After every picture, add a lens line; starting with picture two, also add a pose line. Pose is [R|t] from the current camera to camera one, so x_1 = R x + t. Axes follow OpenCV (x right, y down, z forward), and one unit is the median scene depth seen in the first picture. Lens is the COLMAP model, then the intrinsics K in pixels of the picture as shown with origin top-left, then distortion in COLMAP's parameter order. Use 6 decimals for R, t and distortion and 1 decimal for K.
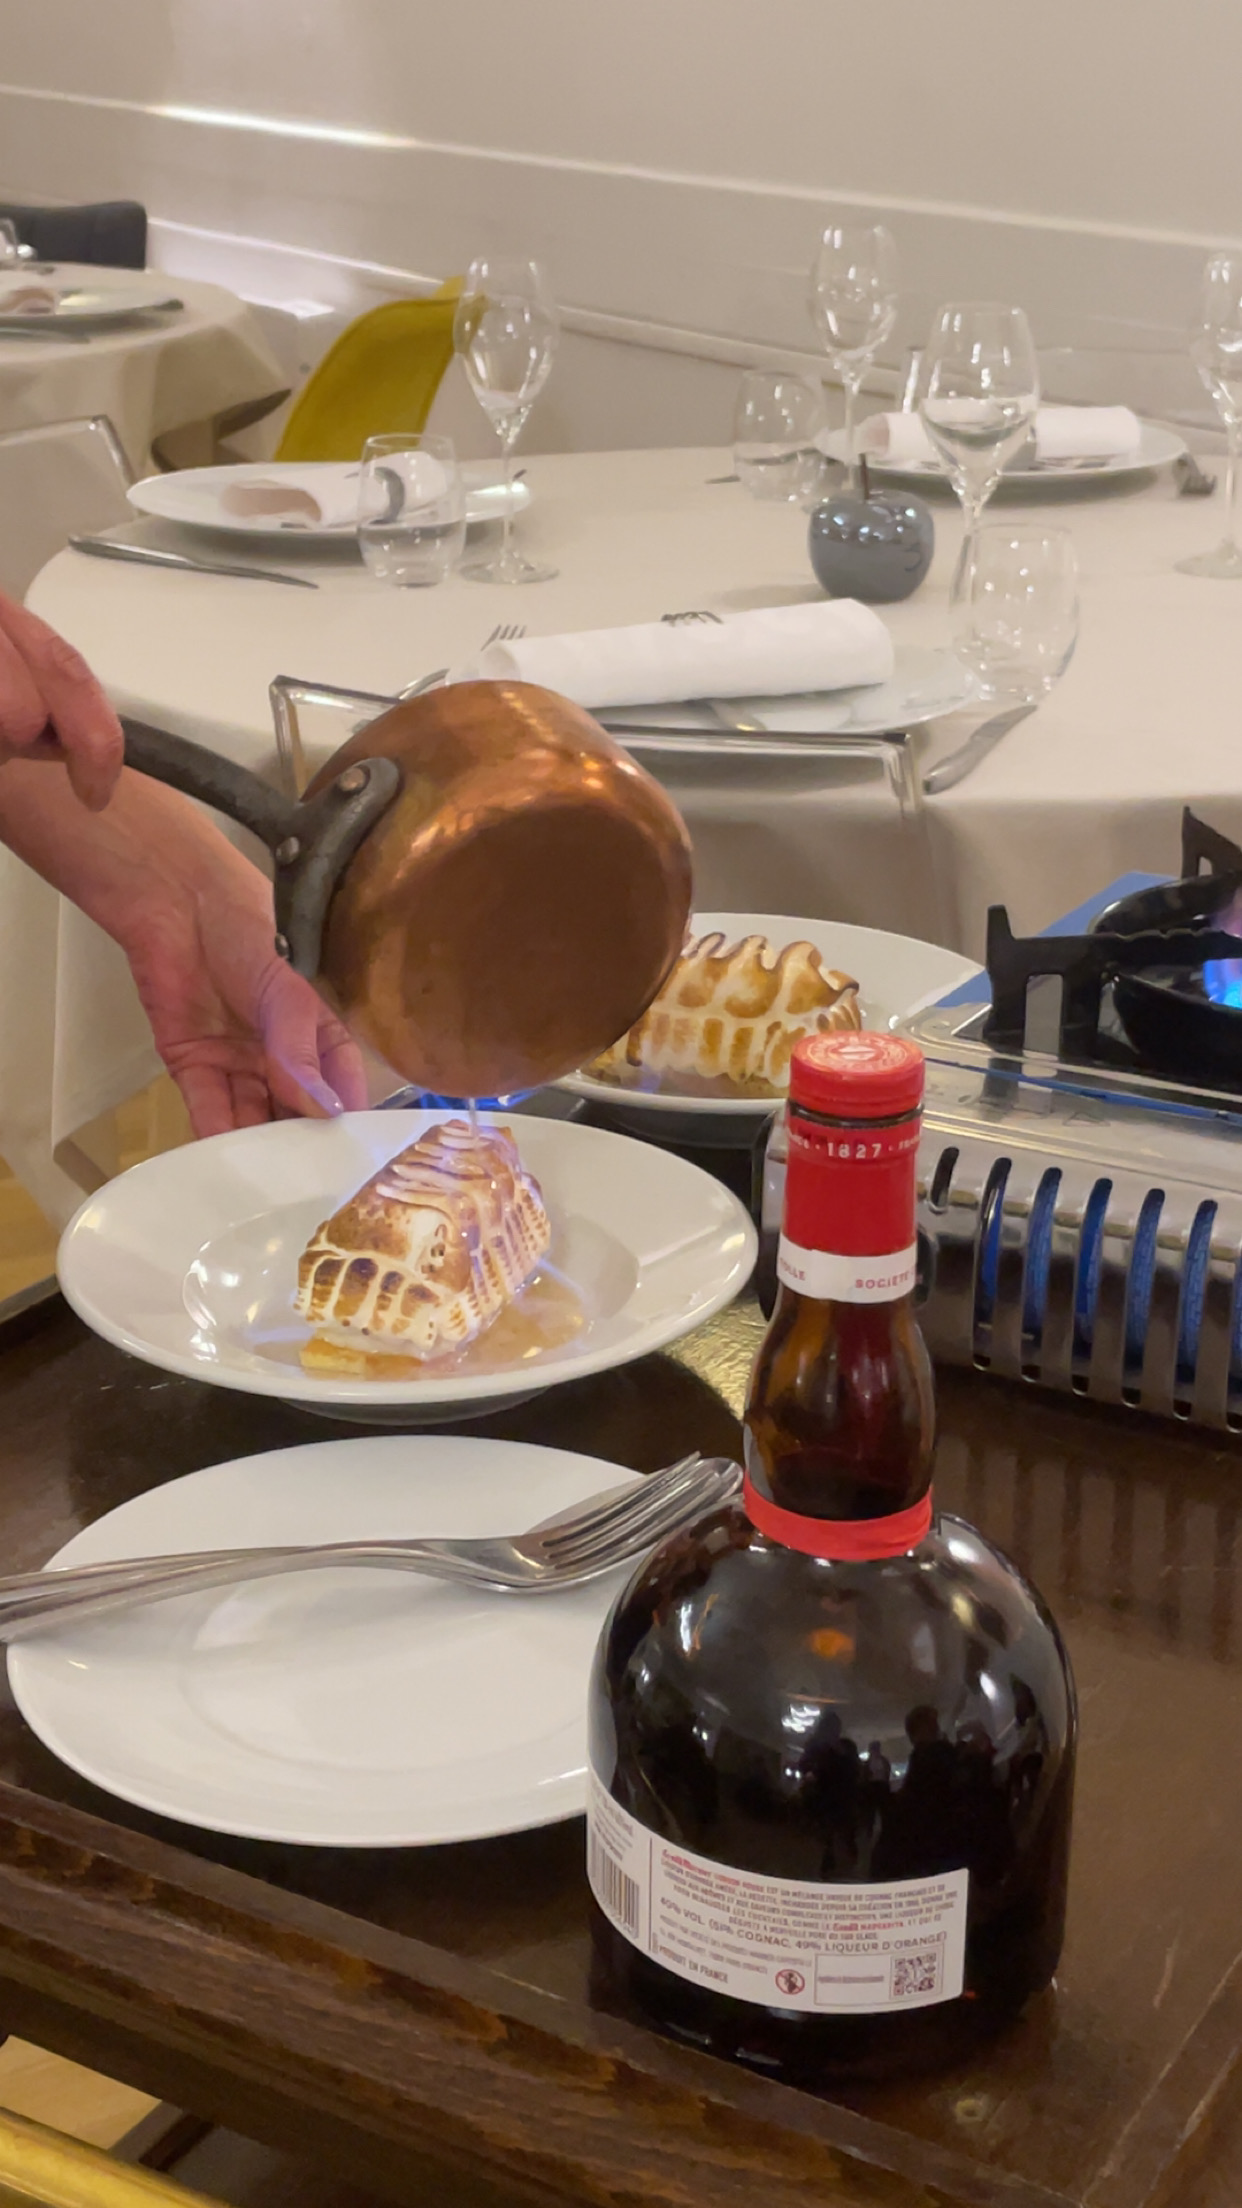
lens RADIAL K [[2940.0, 0, 621.0], [0, 2940.0, 1104.0], [0, 0, 1]] dist [0.229762, -0.837071]
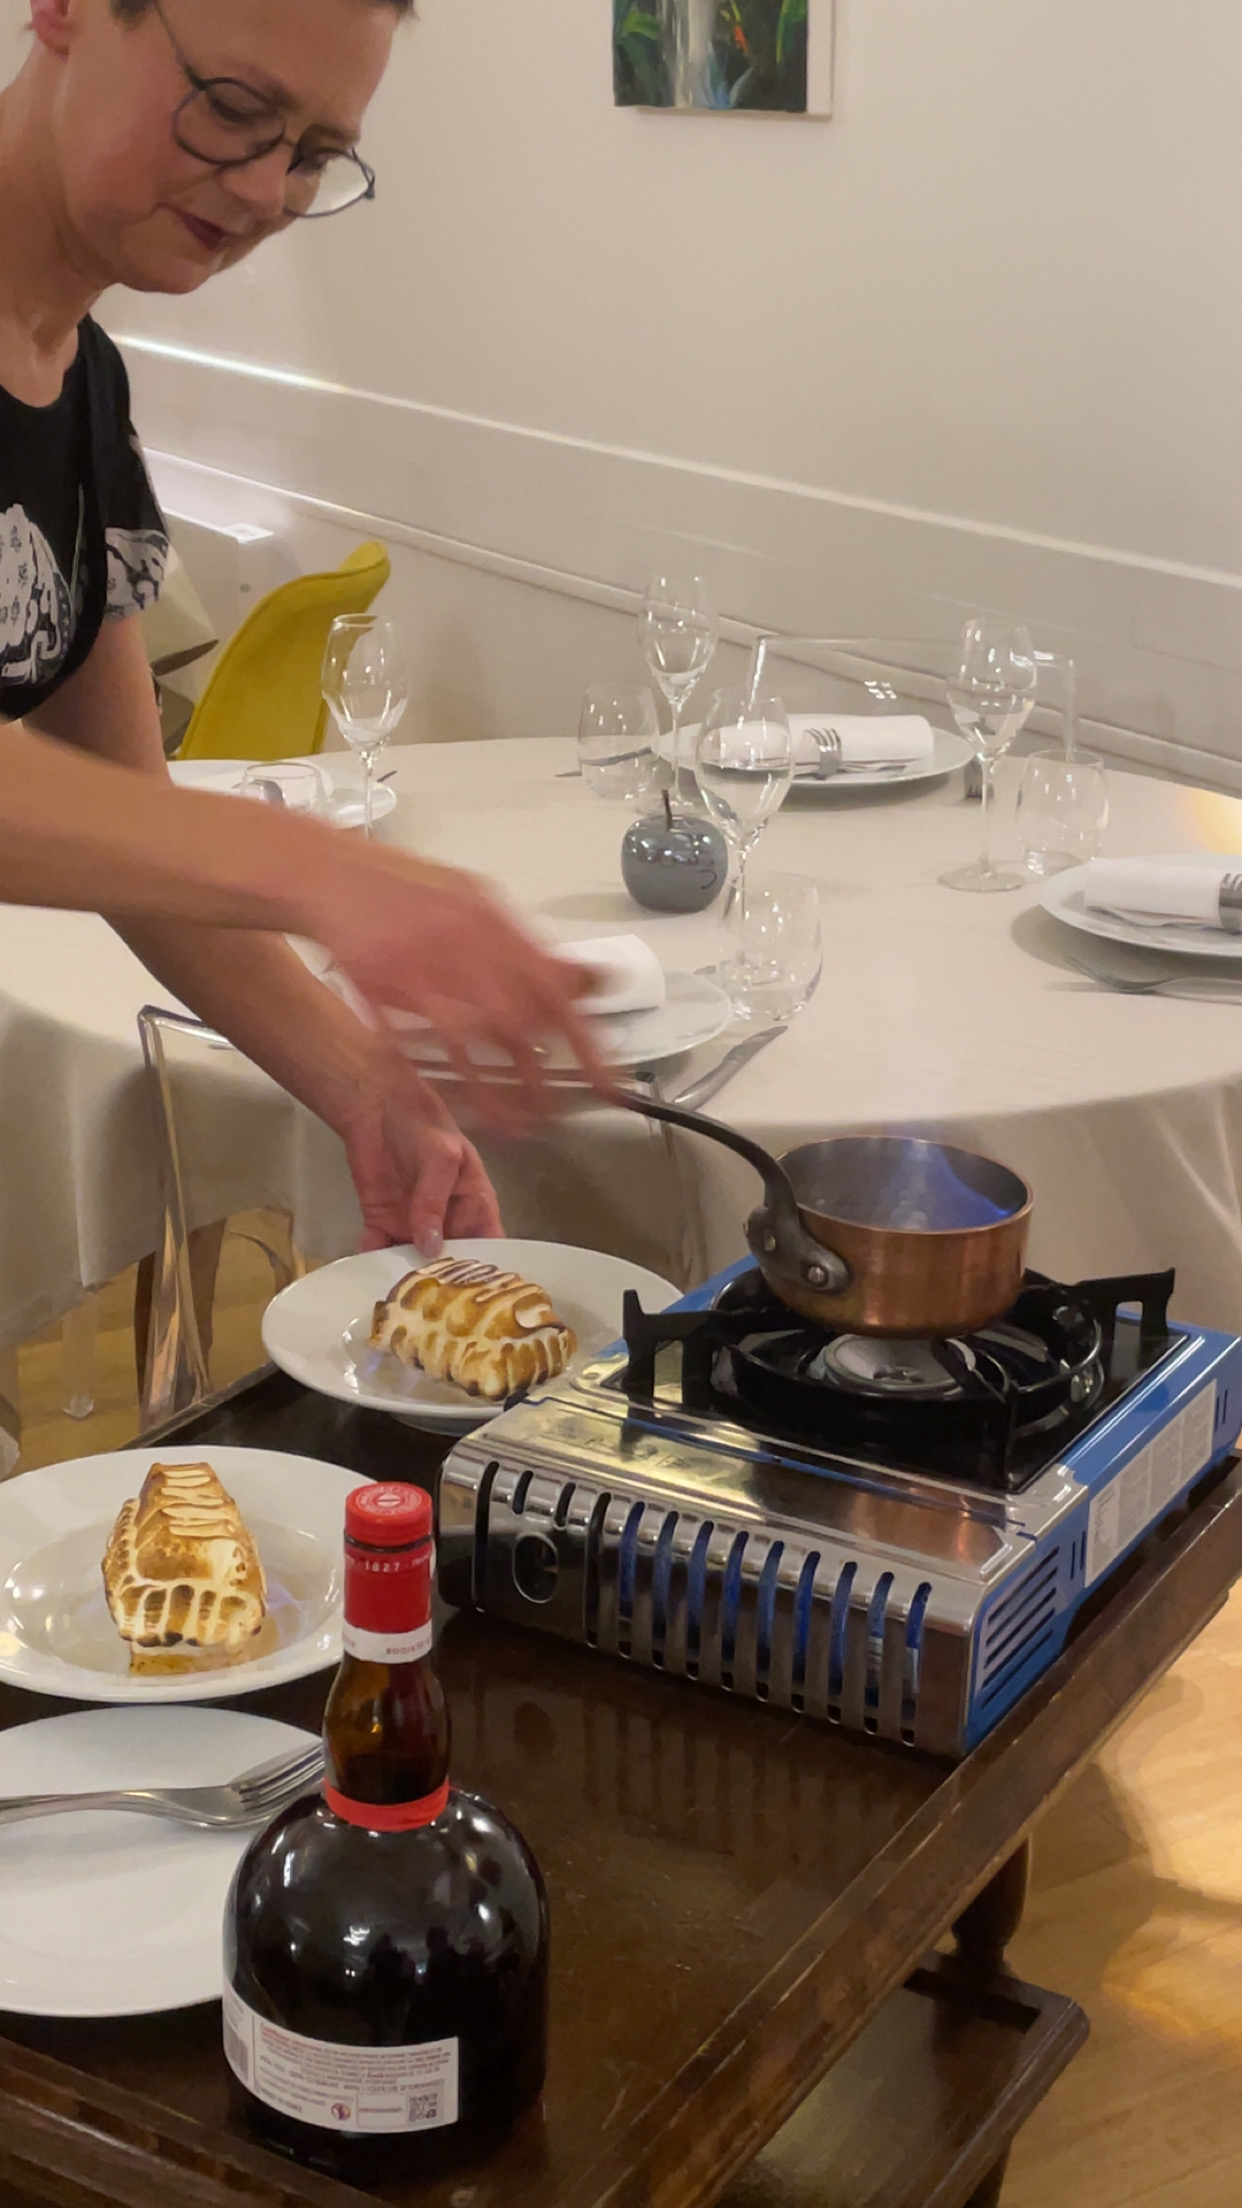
lens RADIAL K [[2910.7, 0, 624.9], [0, 2910.7, 1178.4], [0, 0, 1]] dist [0.265651, -0.854195]
pose [[0.999888, 0.012227, 0.008683, 0.172003], [-0.012132, 0.999867, -0.010881, -0.155486], [-0.008814, 0.010774, 0.999903, -0.482913]]
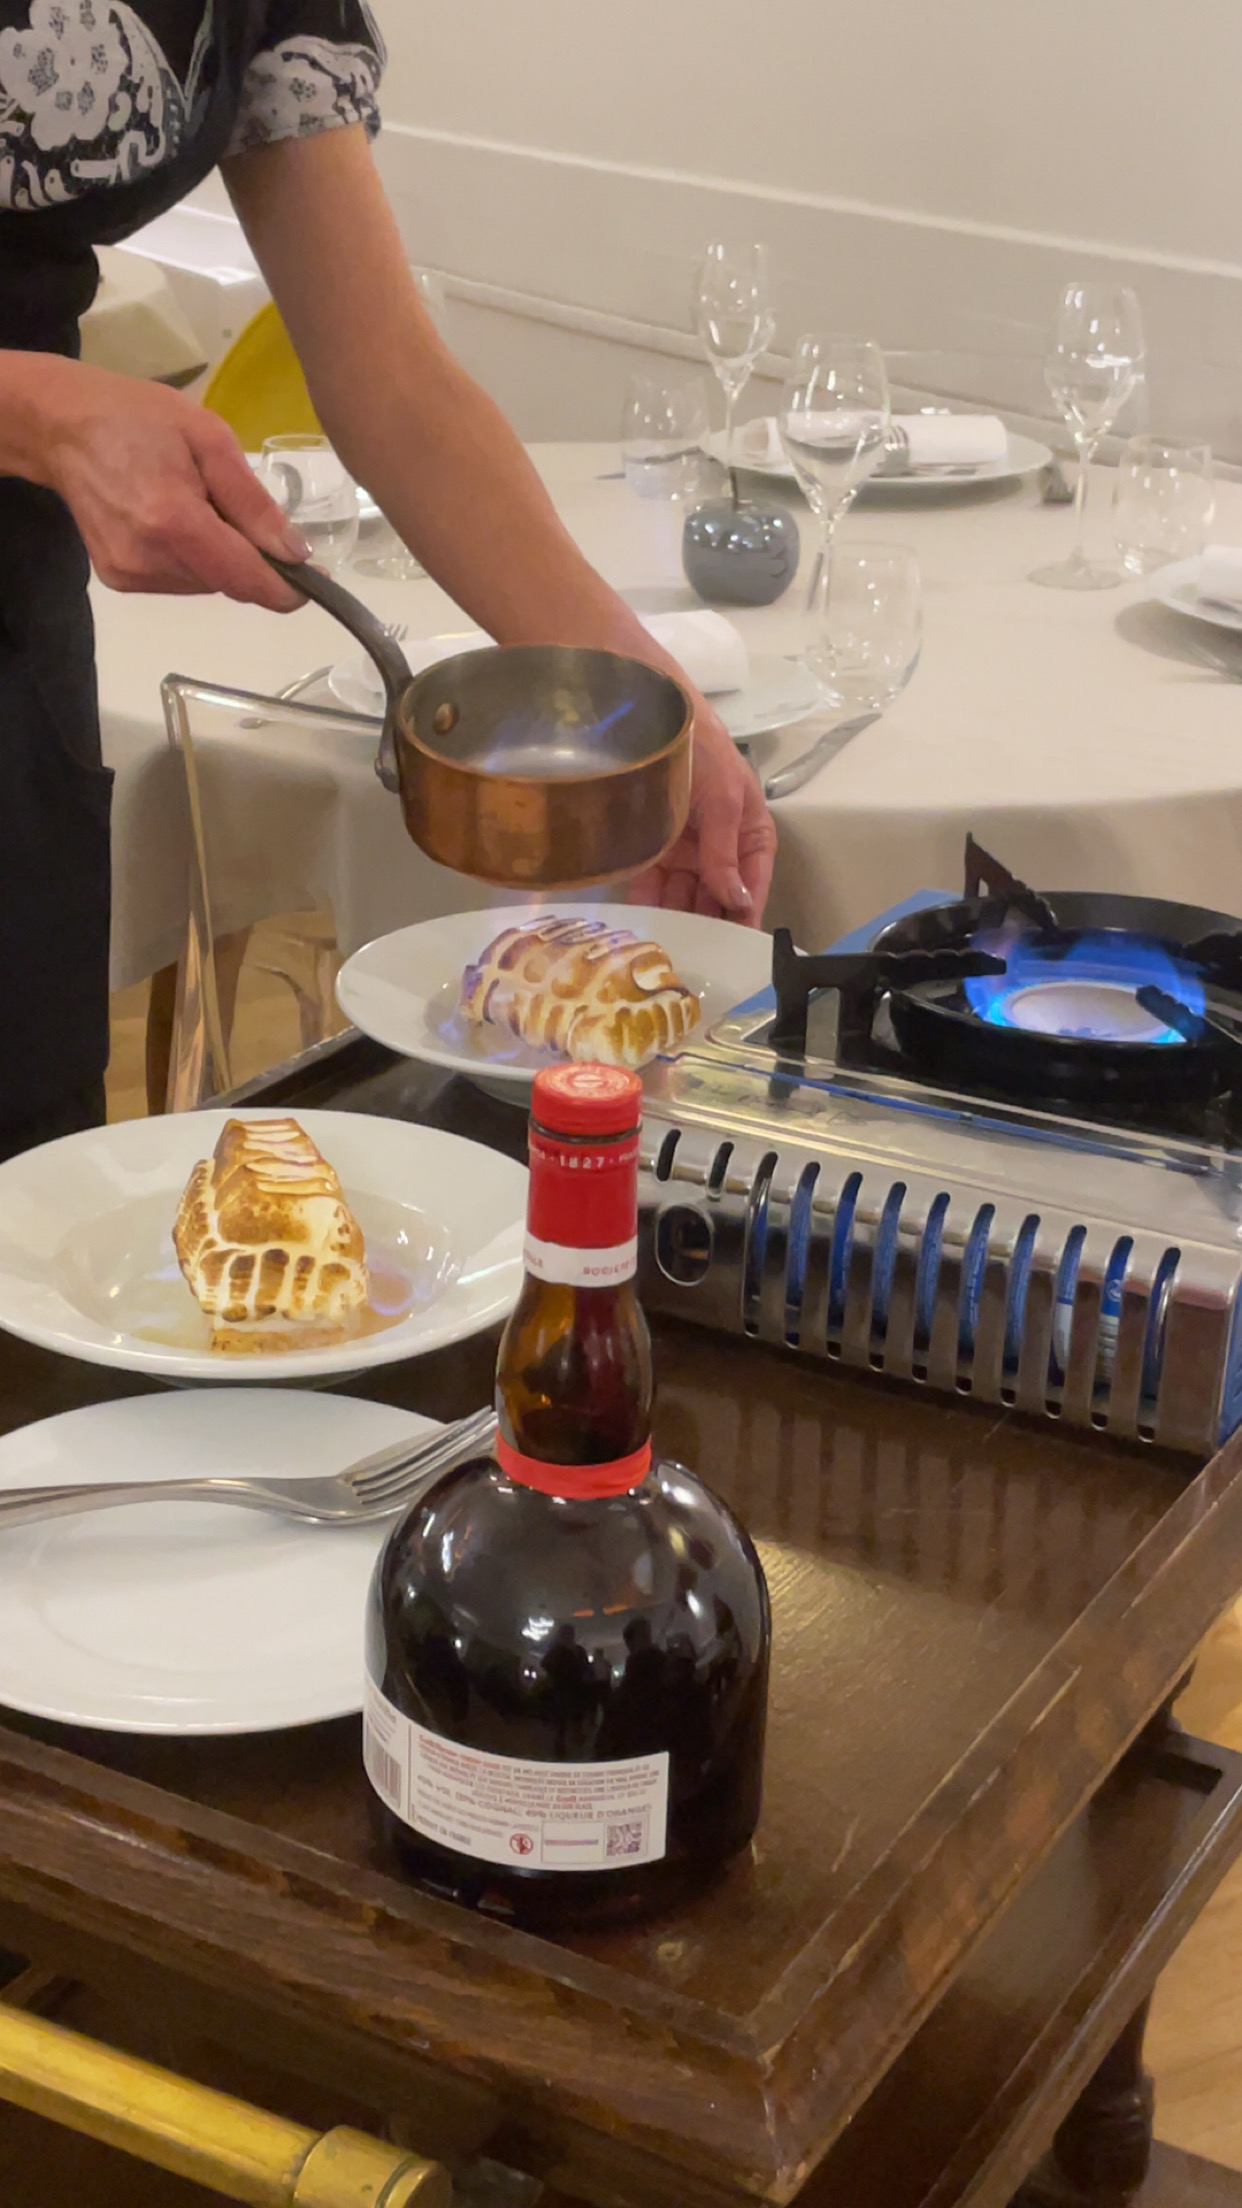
lens RADIAL K [[2940.0, 0, 621.0], [0, 2940.0, 1104.0], [0, 0, 1]] dist [0.229762, -0.837071]
pose [[0.999556, 0.017523, 0.024116, 0.059404], [-0.017959, 0.999677, 0.017973, -0.027434], [-0.023793, -0.018398, 0.999548, -0.193437]]
